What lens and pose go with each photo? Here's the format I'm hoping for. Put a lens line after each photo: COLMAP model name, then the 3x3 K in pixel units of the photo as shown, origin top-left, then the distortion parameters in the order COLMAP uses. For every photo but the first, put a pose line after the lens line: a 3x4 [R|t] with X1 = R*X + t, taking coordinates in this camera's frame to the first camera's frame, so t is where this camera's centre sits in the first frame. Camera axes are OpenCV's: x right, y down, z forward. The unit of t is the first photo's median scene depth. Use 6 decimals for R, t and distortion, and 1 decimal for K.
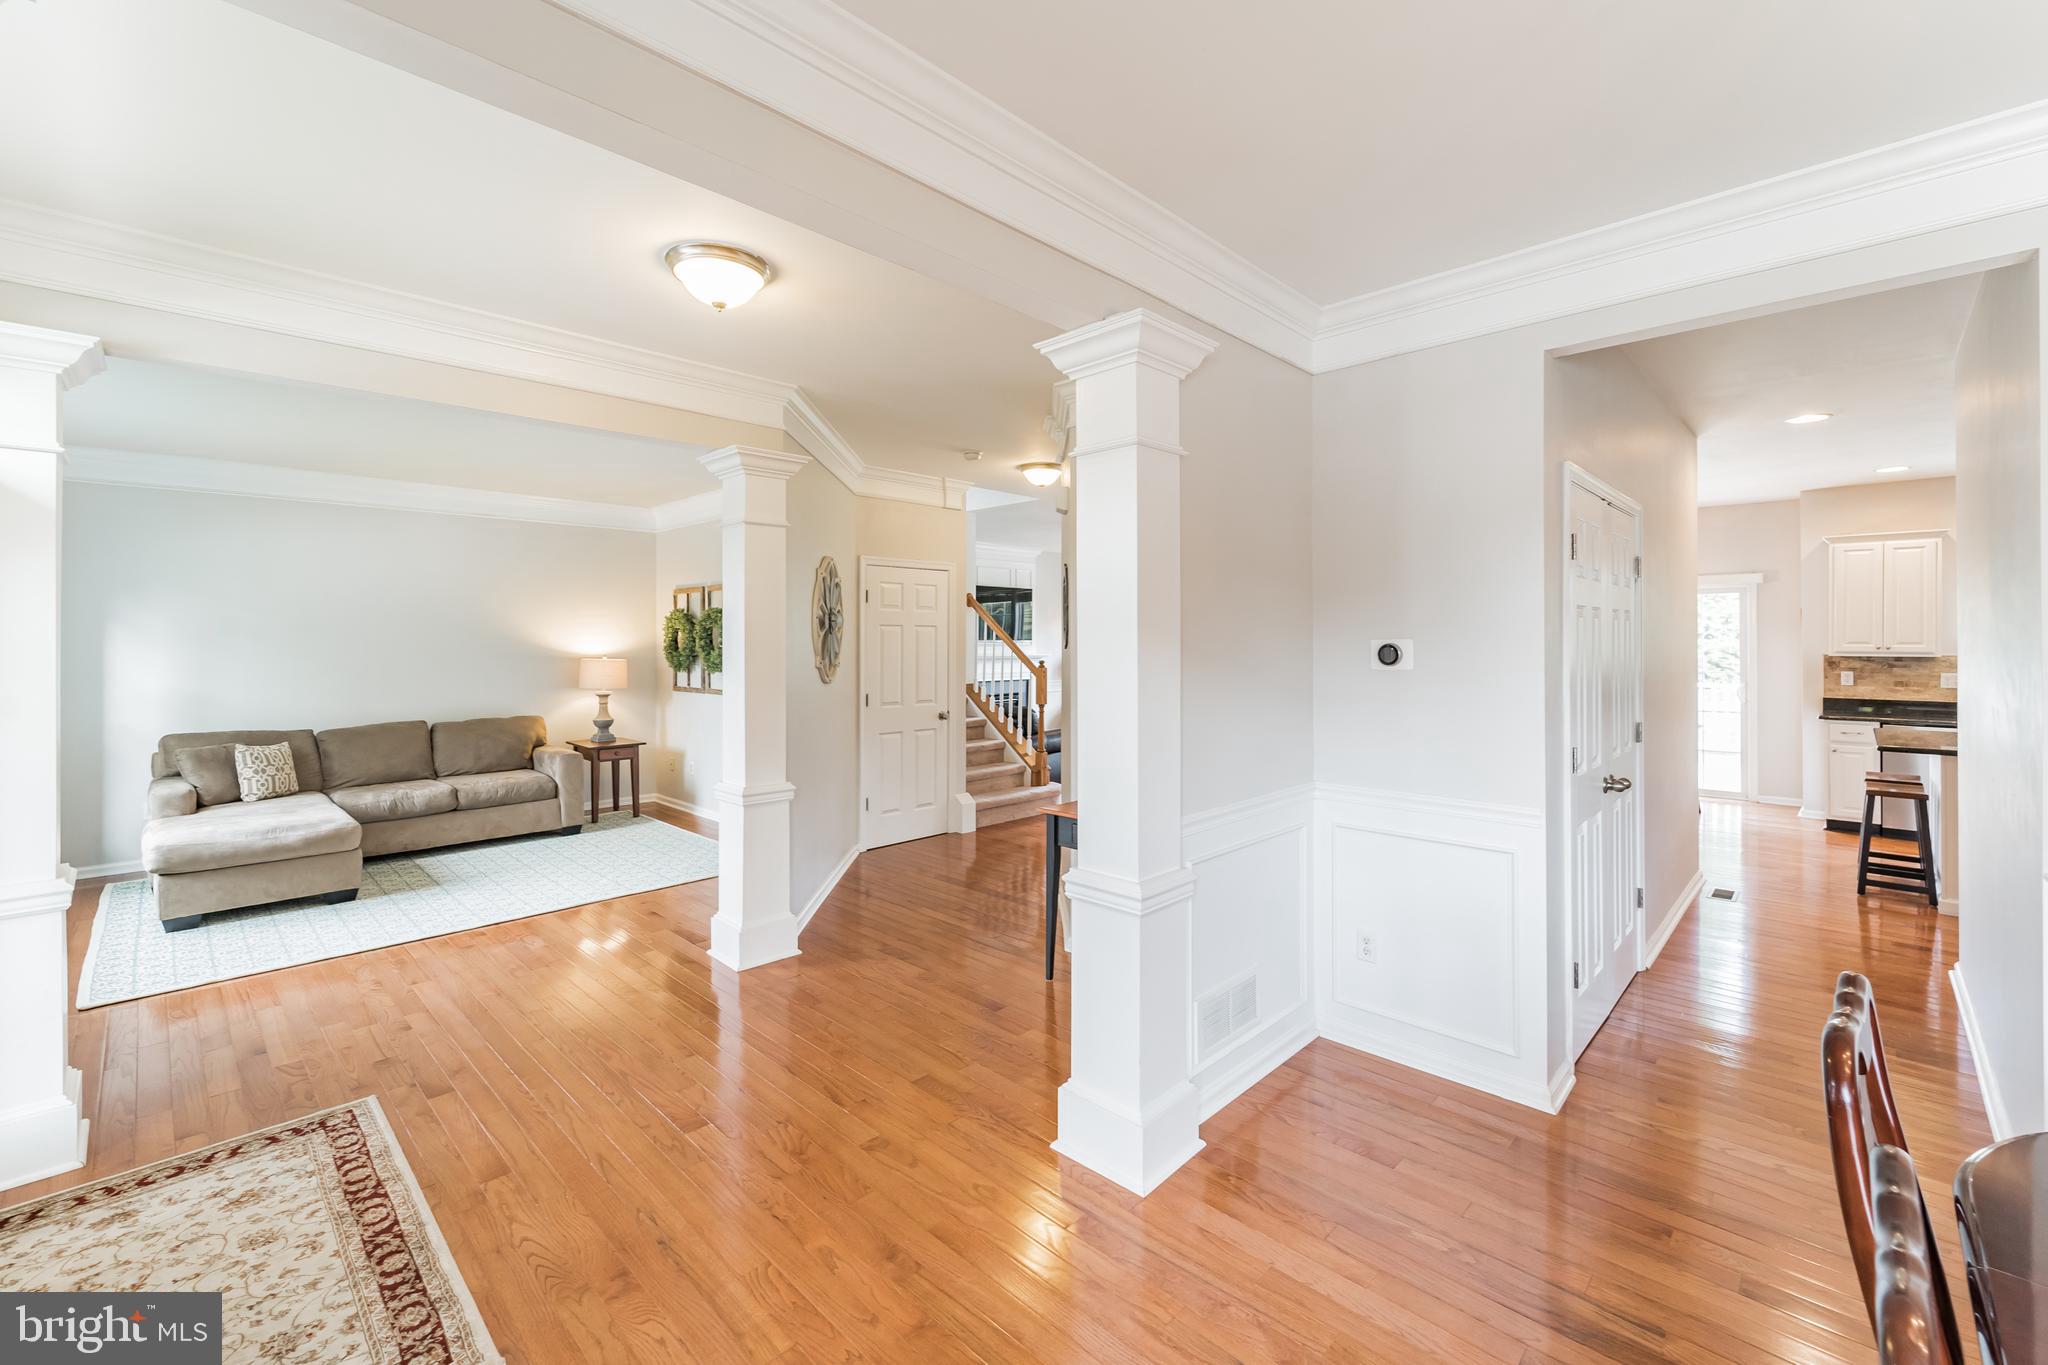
lens RADIAL K [[848.4, 0, 1033.8], [0, 848.4, 629.5], [0, 0, 1]] dist [0.000037, -0.000074]
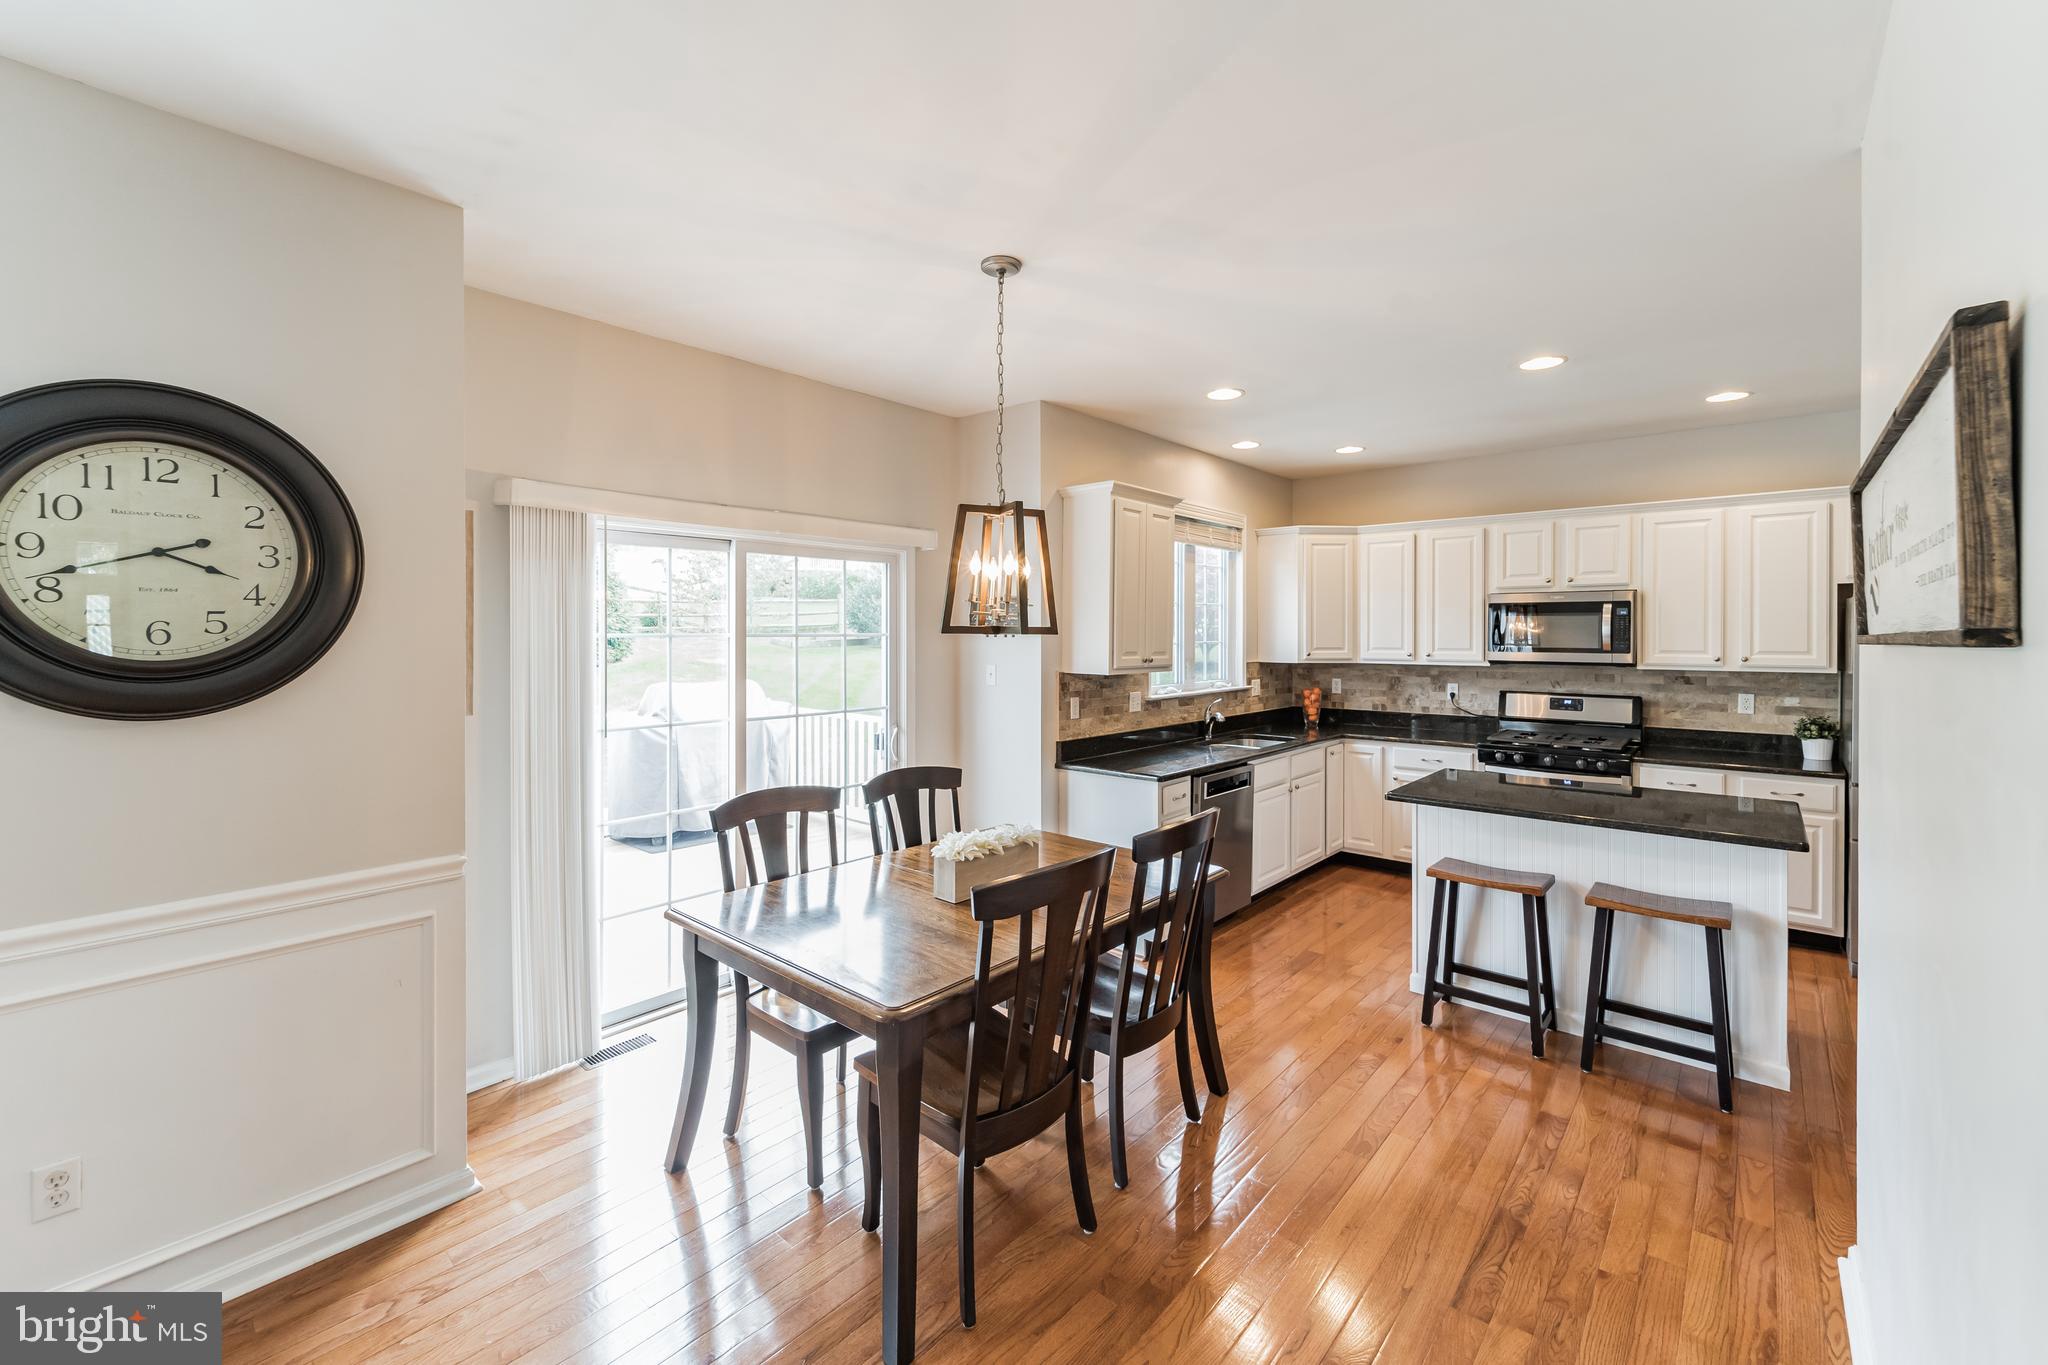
lens RADIAL K [[864.1, 0, 1029.5], [0, 864.1, 634.6], [0, 0, 1]] dist [-0.010381, 0.000549]
pose [[-0.068060, -0.003183, 0.997676, 0.309591], [-0.011694, 0.999929, 0.002393, 0.000260], [-0.997613, -0.011504, -0.068092, 1.092277]]
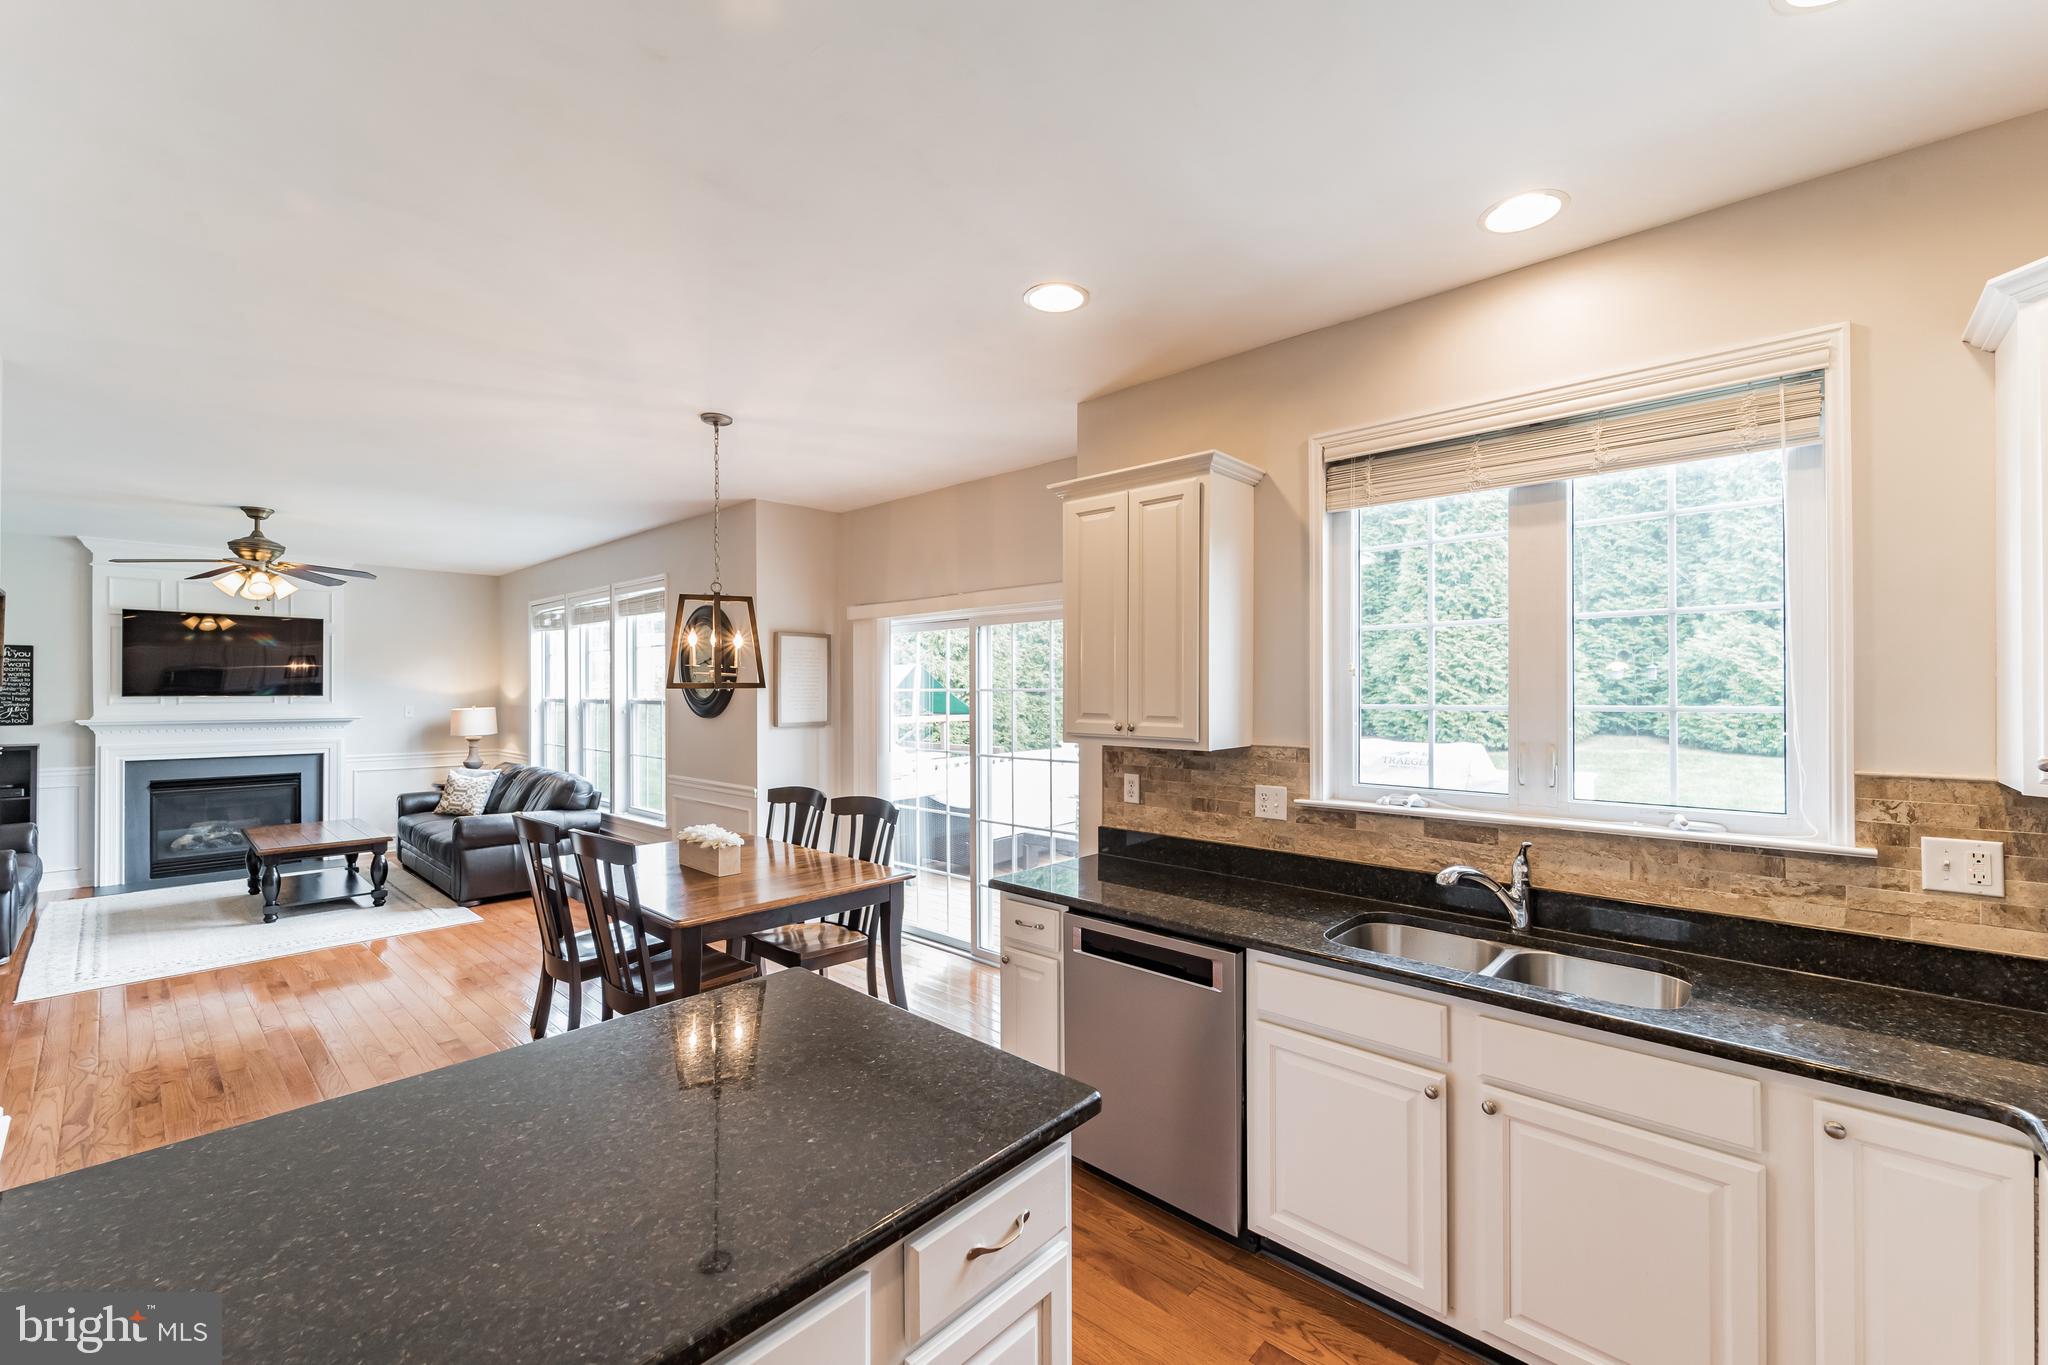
lens RADIAL K [[830.1, 0, 1023.3], [0, 830.1, 689.8], [0, 0, 1]] dist [-0.001627, -0.000264]
pose [[0.999768, -0.001729, 0.021480, 0.898297], [0.001508, 0.999946, 0.010293, -0.003013], [-0.021496, -0.010258, 0.999716, 0.540633]]
